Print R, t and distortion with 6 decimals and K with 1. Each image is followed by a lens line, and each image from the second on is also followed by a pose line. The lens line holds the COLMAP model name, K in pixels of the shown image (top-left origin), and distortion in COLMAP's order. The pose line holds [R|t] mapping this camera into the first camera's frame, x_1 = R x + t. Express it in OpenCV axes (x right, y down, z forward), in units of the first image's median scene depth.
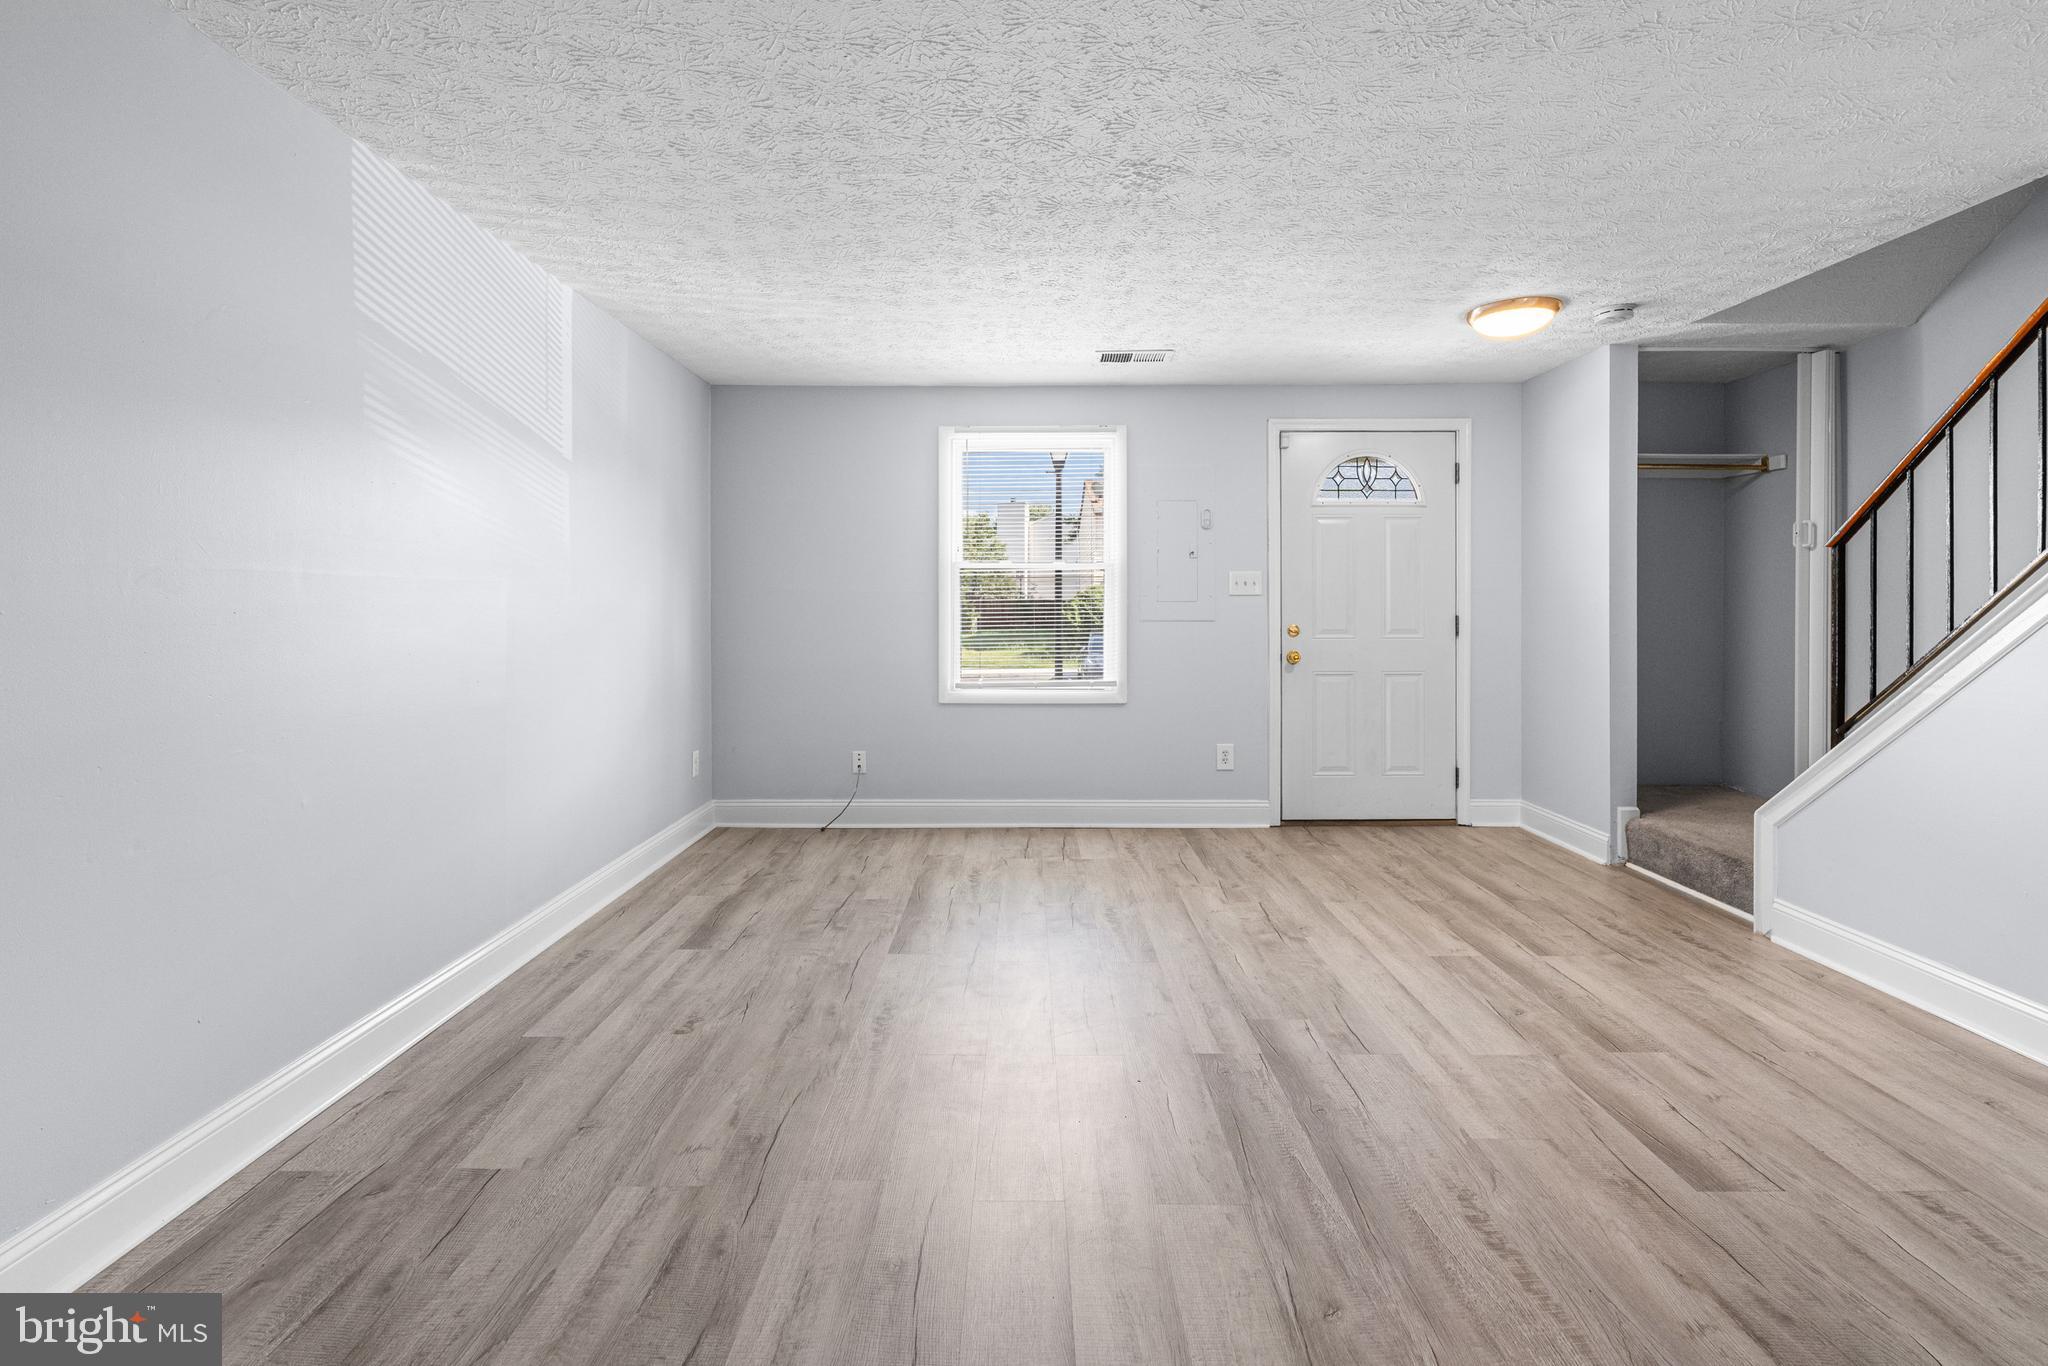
lens RADIAL K [[939.2, 0, 1026.8], [0, 939.2, 600.0], [0, 0, 1]] dist [-0.013396, 0.002708]
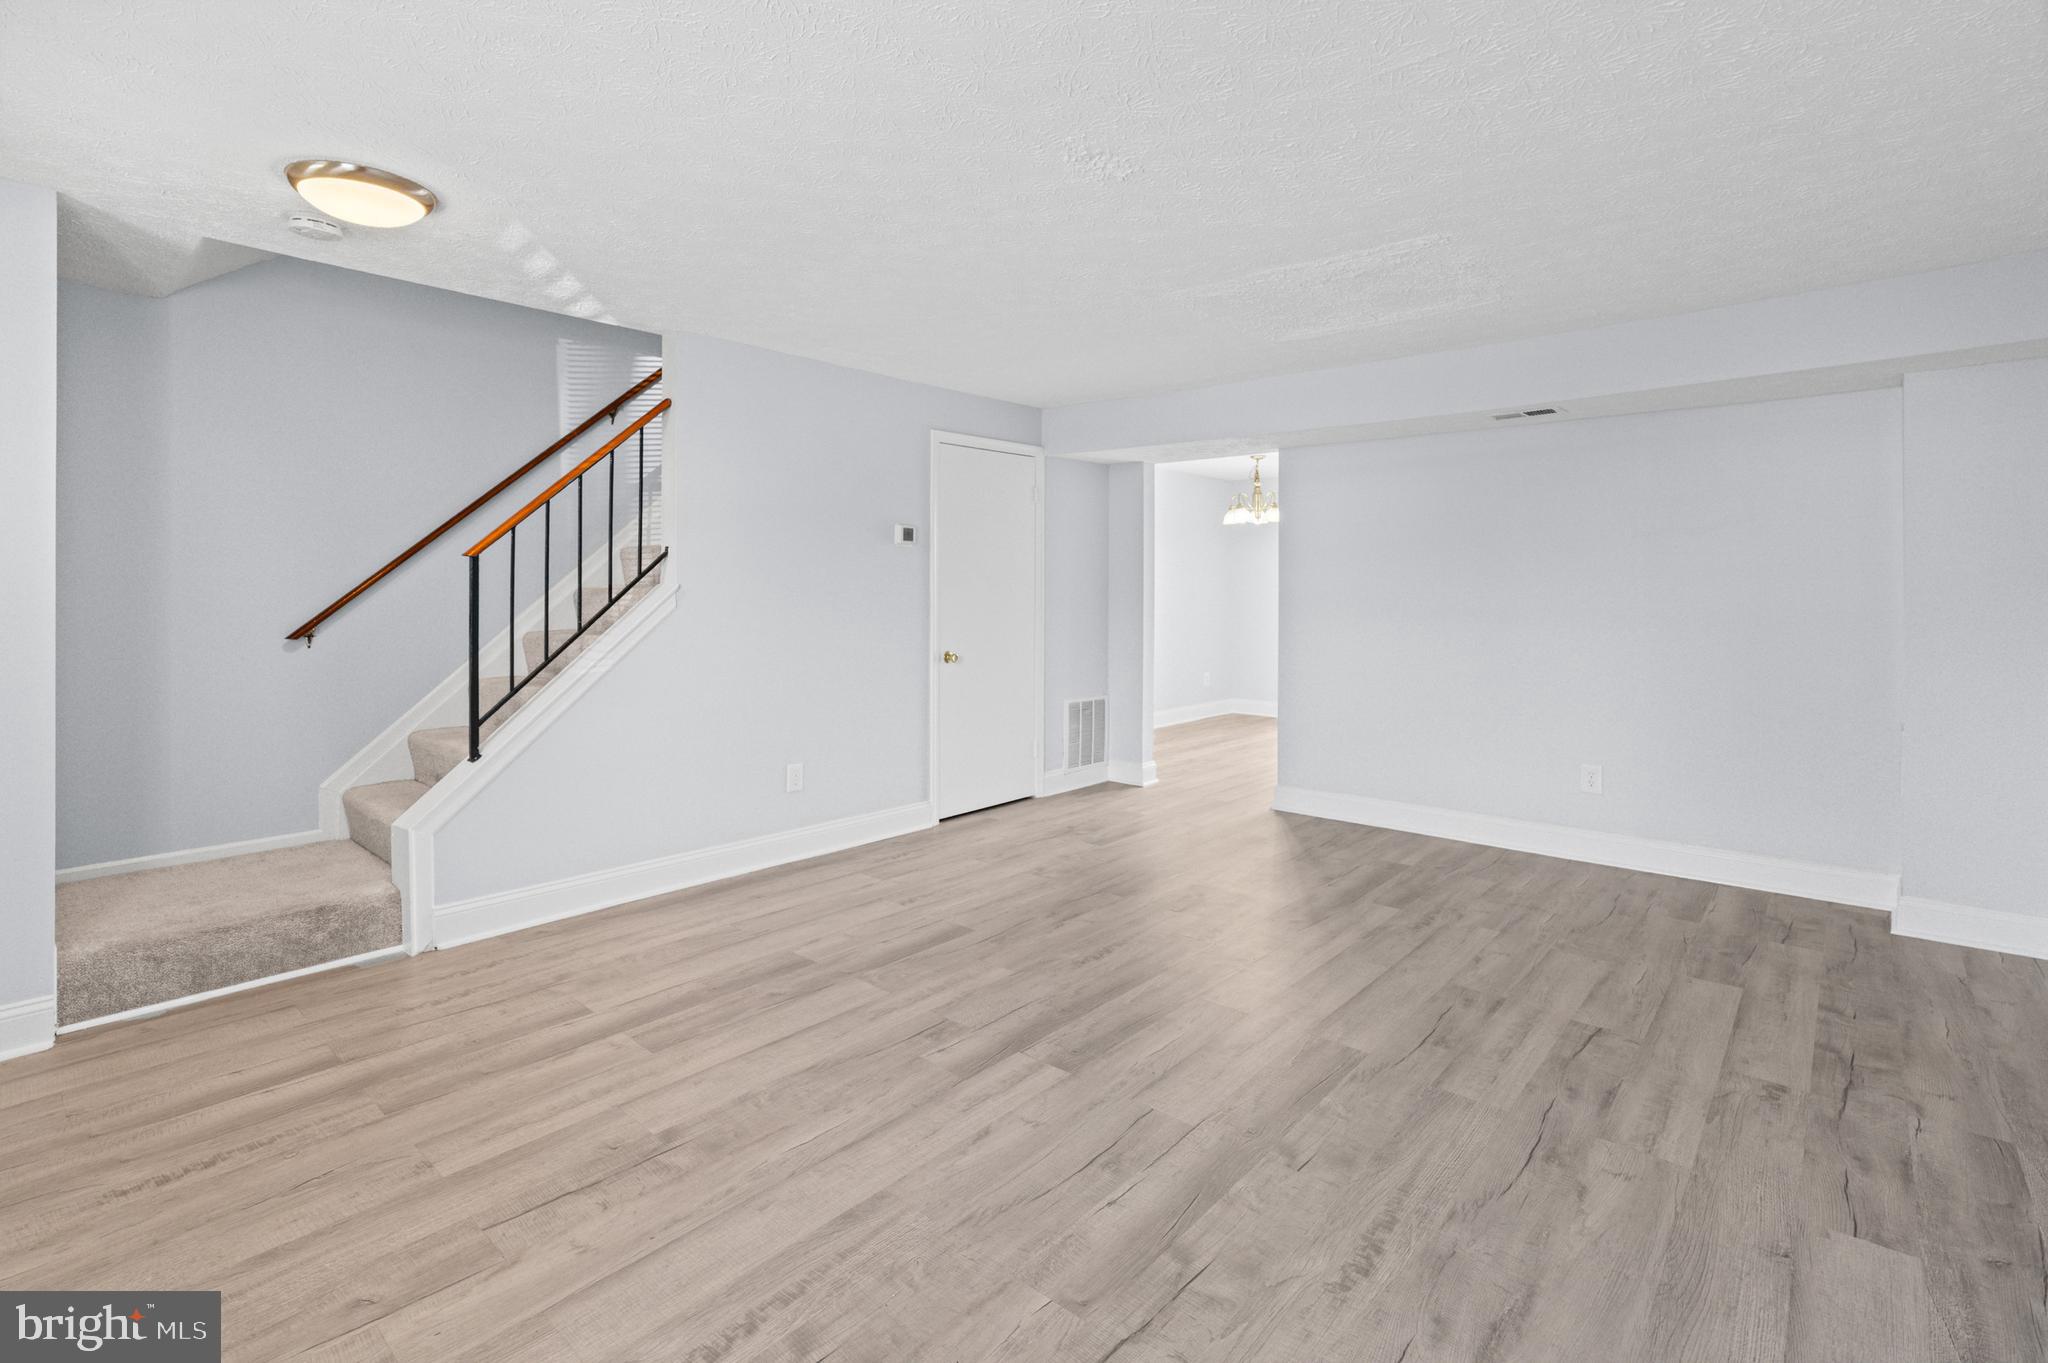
lens RADIAL K [[939.2, 0, 1028.3], [0, 939.2, 674.8], [0, 0, 1]] dist [-0.013396, 0.002708]
pose [[-0.750131, -0.059694, 0.658590, -0.449436], [-0.001365, 0.996055, 0.088727, -0.024082], [-0.661288, 0.065658, -0.747253, 1.887617]]
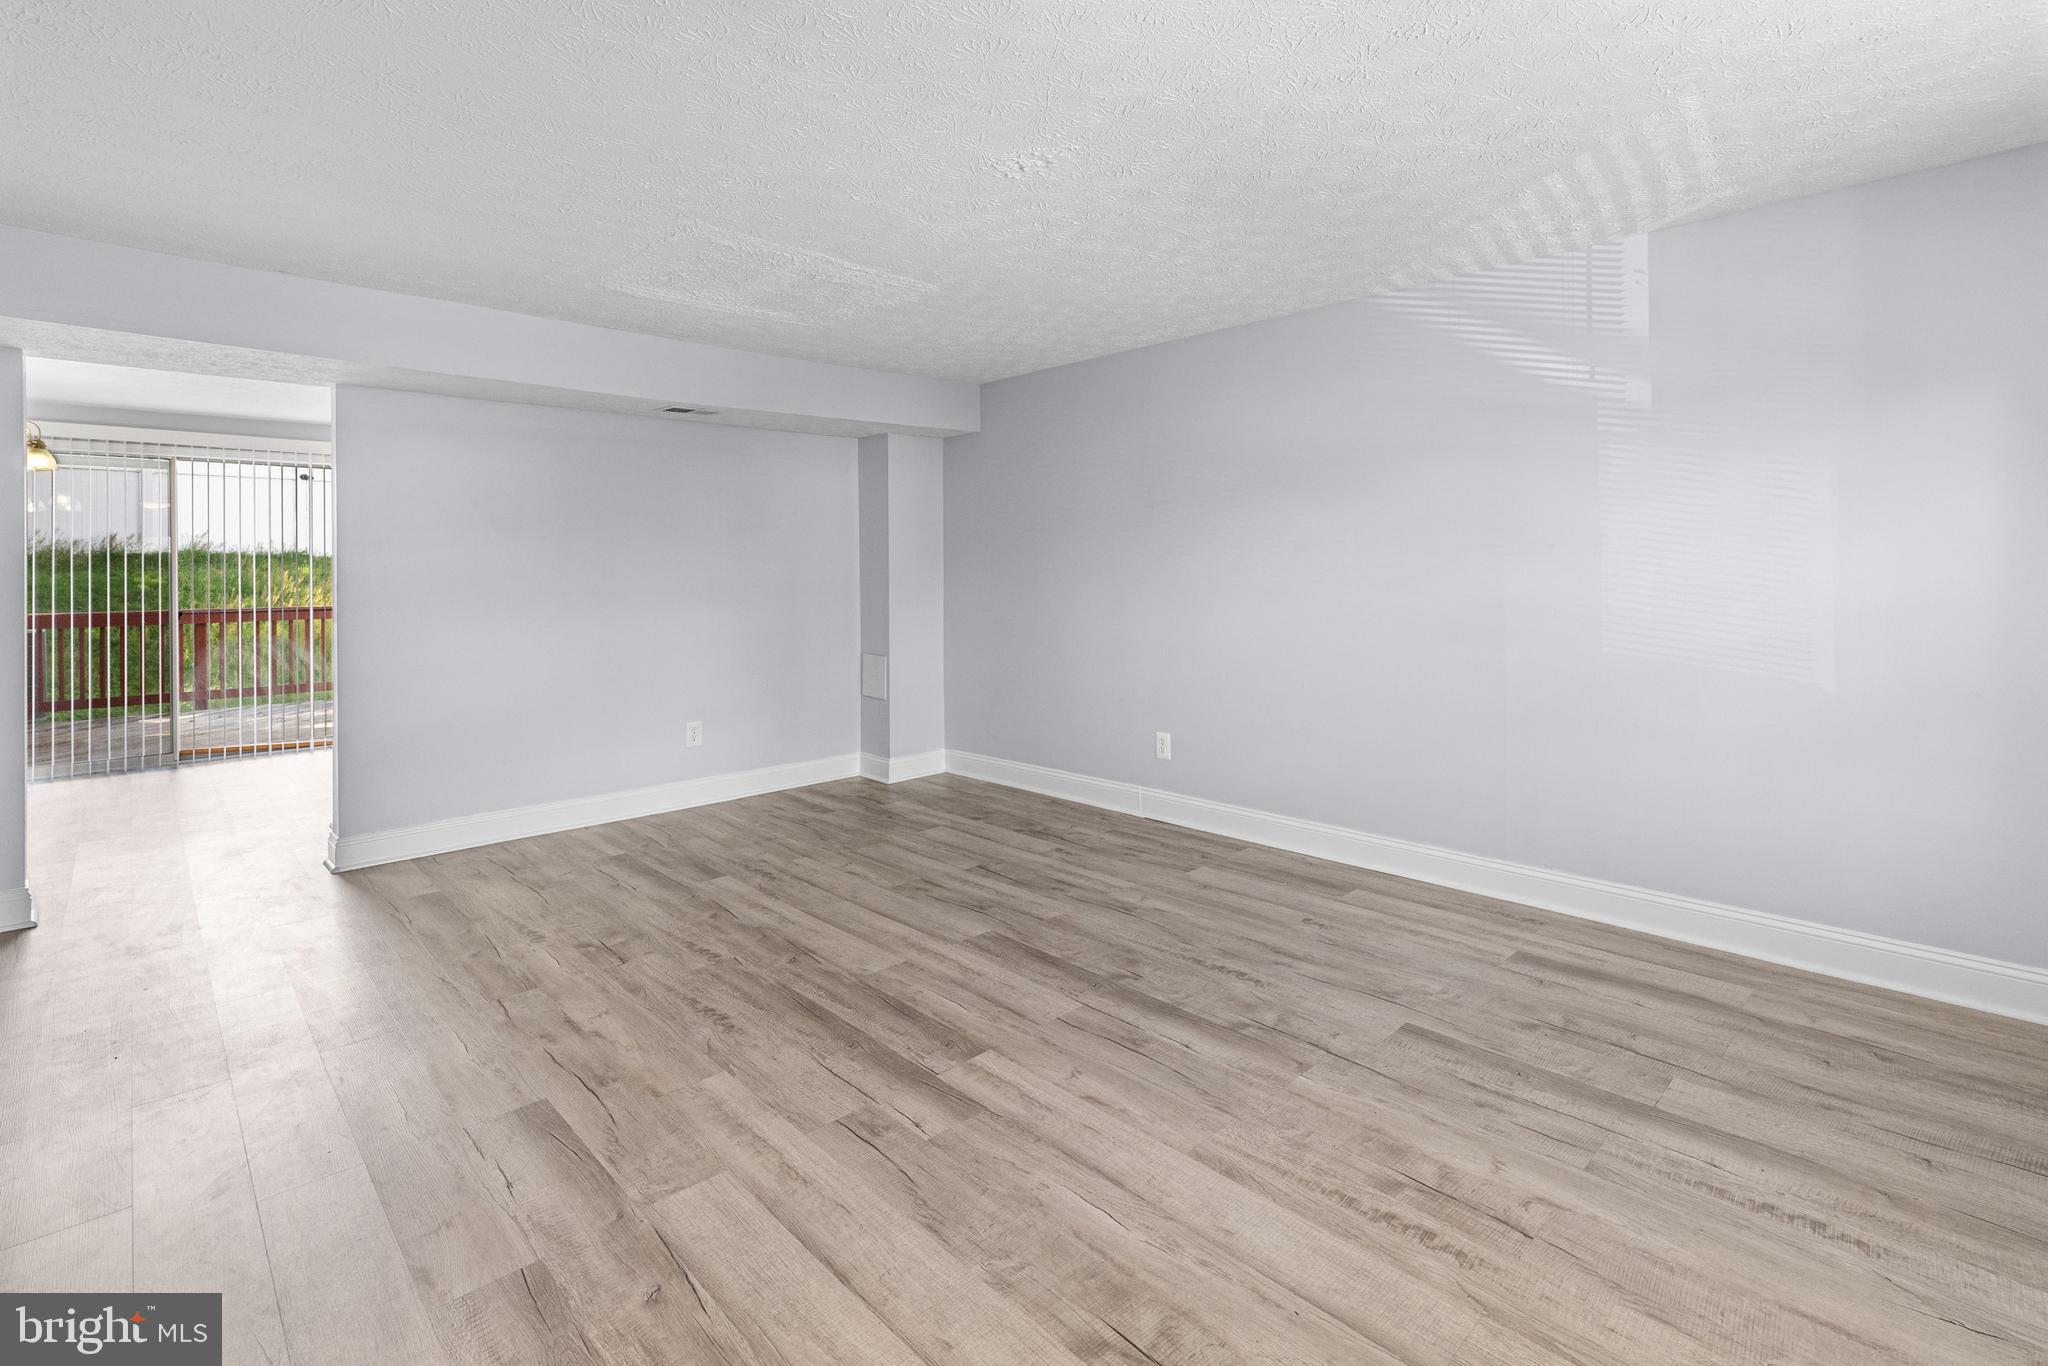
lens RADIAL K [[939.2, 0, 1021.8], [0, 939.2, 694.2], [0, 0, 1]] dist [-0.013396, 0.002708]
pose [[-0.729933, 0.099244, -0.676275, 0.858197], [0.013457, 0.991298, 0.130949, -0.023042], [0.683386, 0.086484, -0.724917, 1.859024]]
